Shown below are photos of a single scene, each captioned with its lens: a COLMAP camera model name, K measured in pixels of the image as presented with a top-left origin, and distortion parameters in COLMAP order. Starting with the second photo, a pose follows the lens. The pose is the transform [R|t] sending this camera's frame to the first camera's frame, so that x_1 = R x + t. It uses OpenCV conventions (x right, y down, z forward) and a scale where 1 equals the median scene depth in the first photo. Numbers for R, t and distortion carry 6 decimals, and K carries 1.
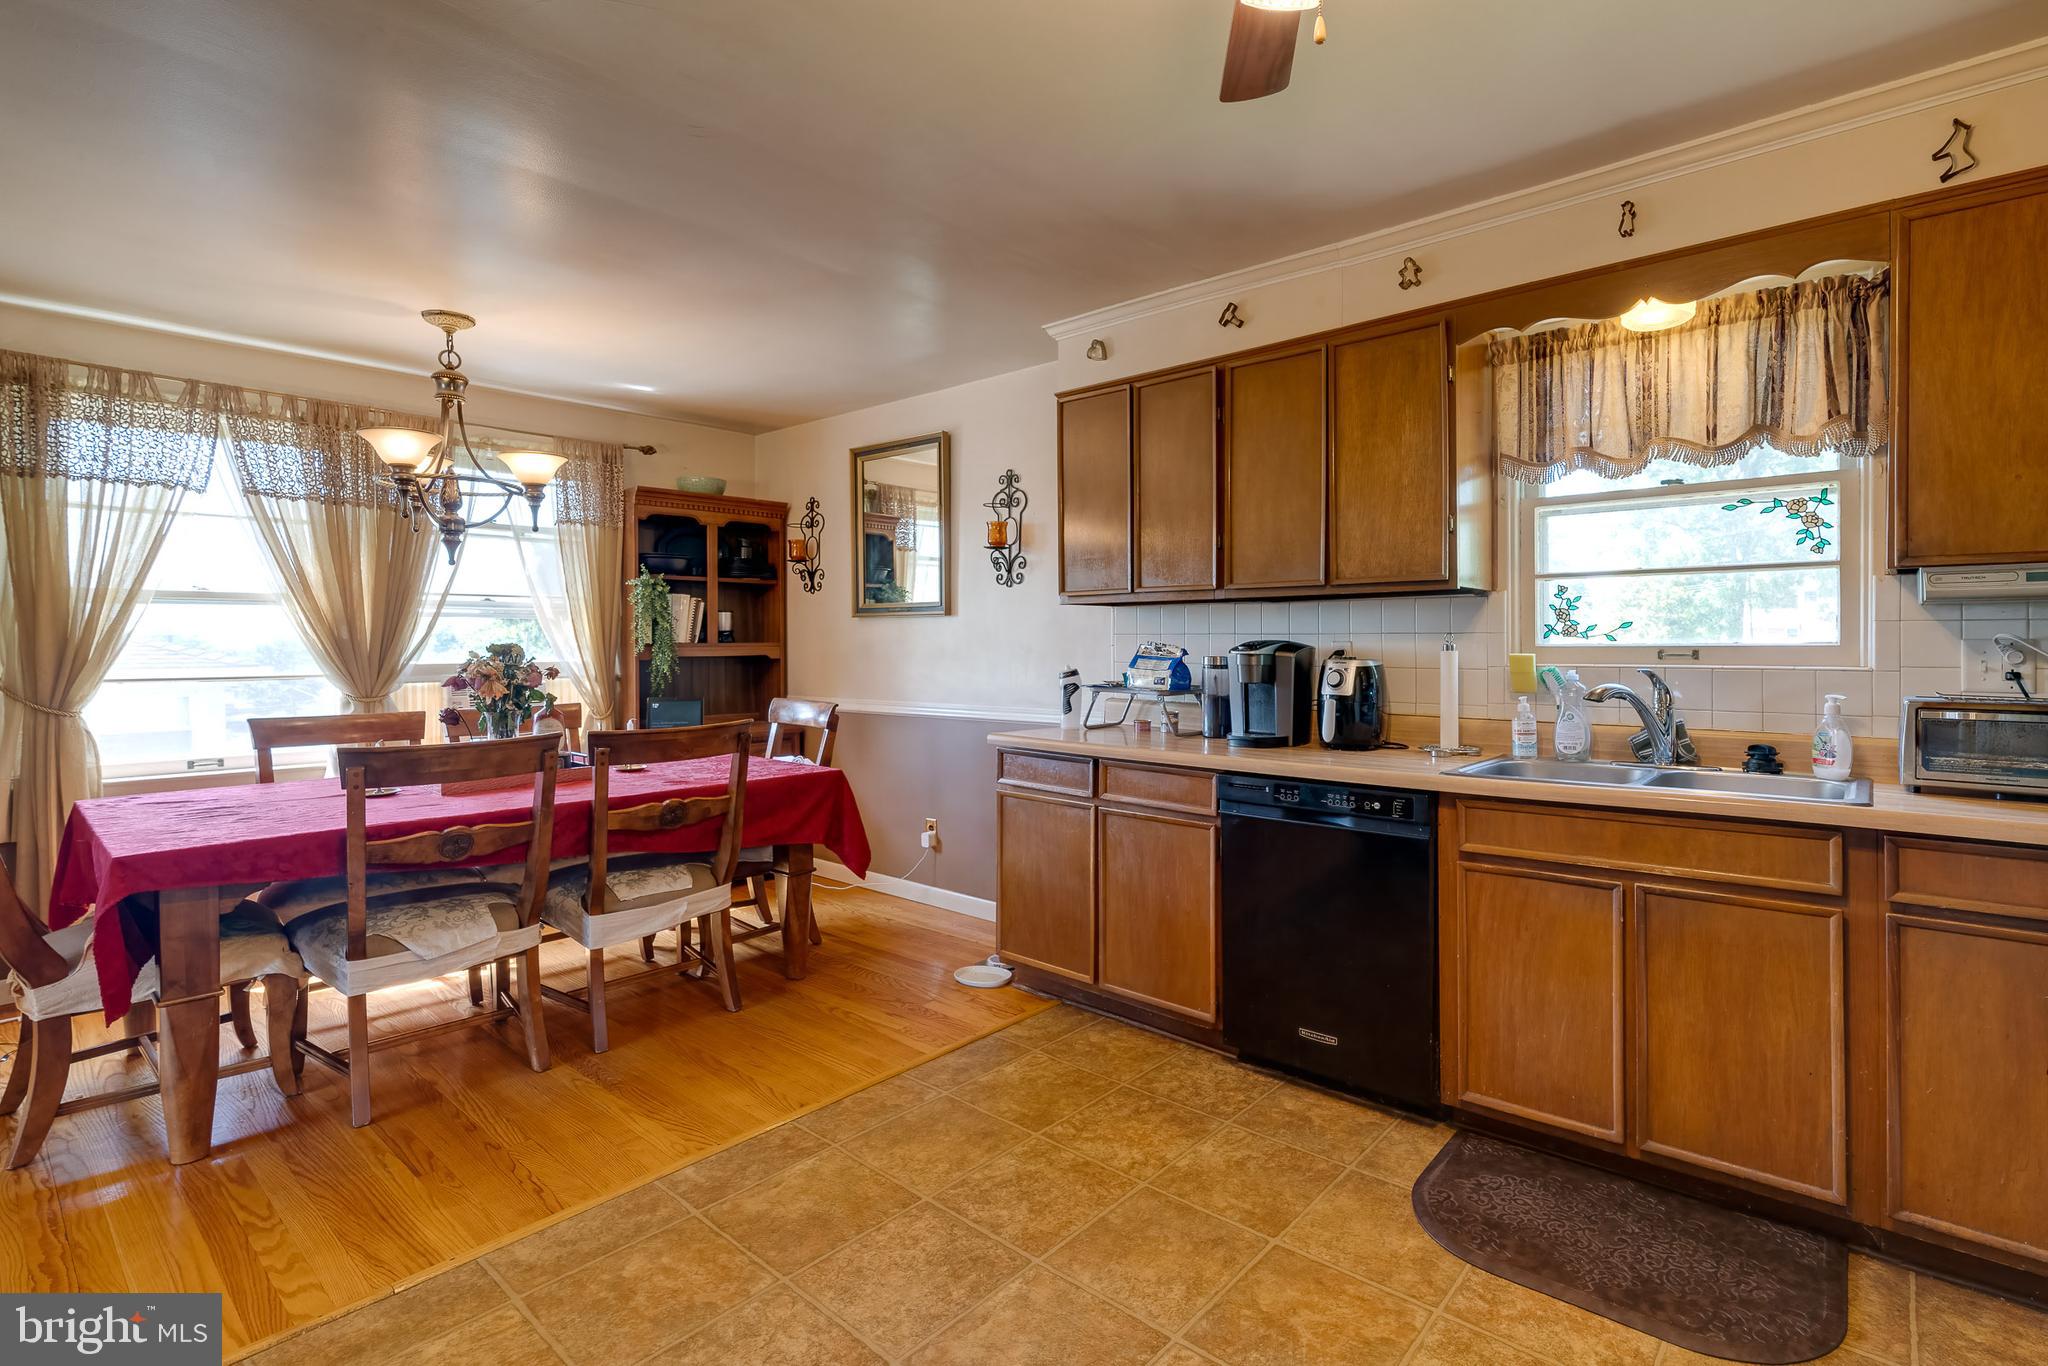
lens RADIAL K [[984.4, 0, 1093.2], [0, 984.4, 672.6], [0, 0, 1]] dist [-0.005280, 0.000197]
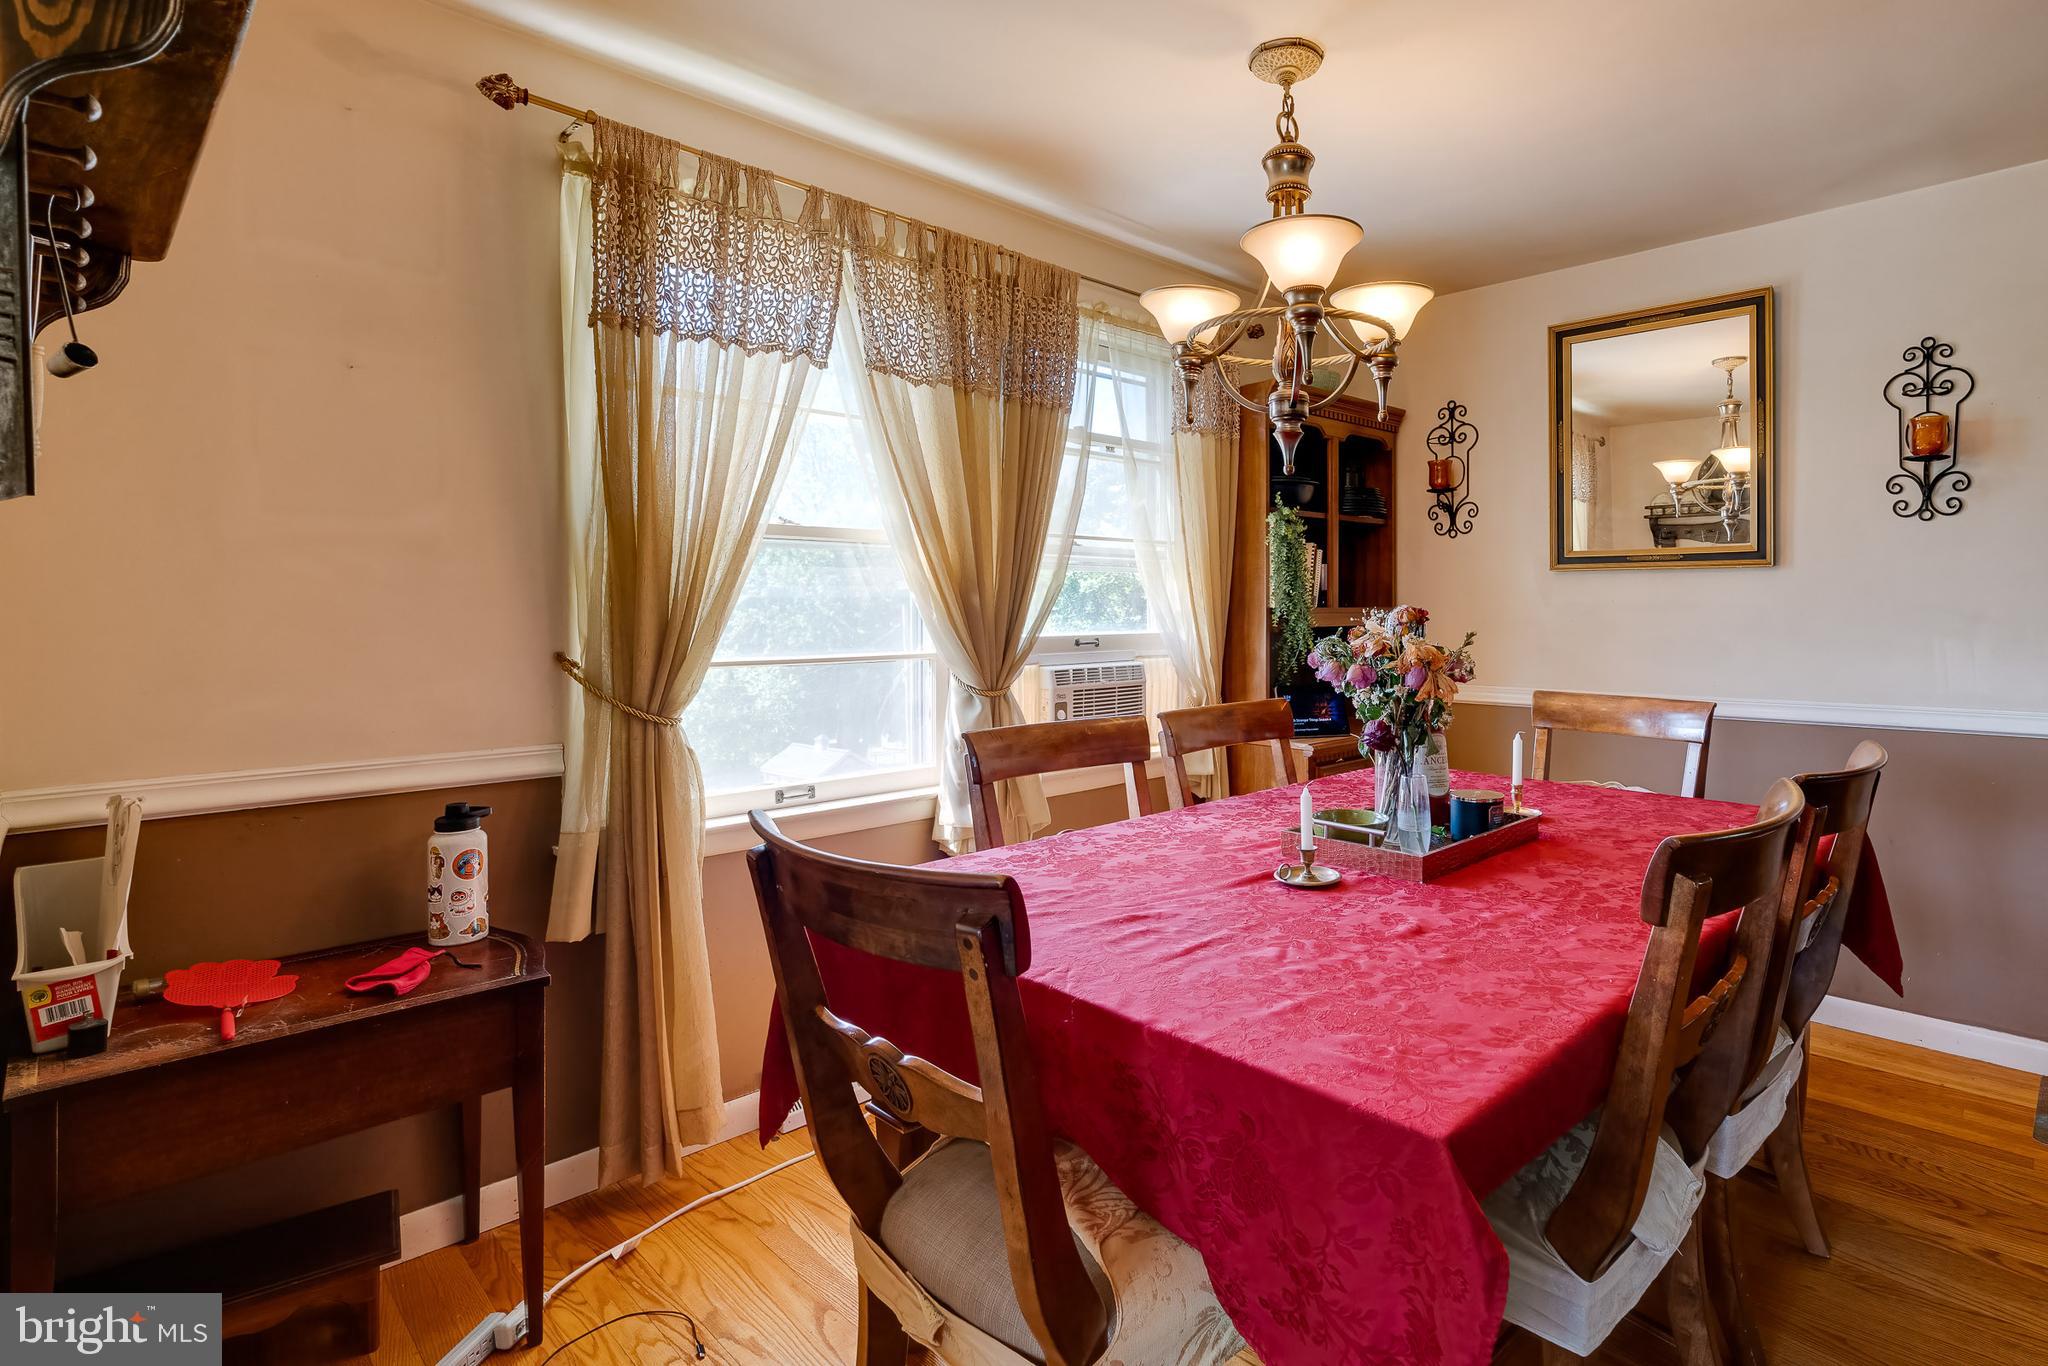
lens RADIAL K [[1043.3, 0, 1102.8], [0, 1043.3, 632.7], [0, 0, 1]] dist [-0.018317, -0.000575]
pose [[0.997240, 0.001585, -0.074222, -0.641185], [-0.002400, 0.999938, -0.010905, -0.005617], [0.074201, 0.011053, 0.997182, 0.328649]]
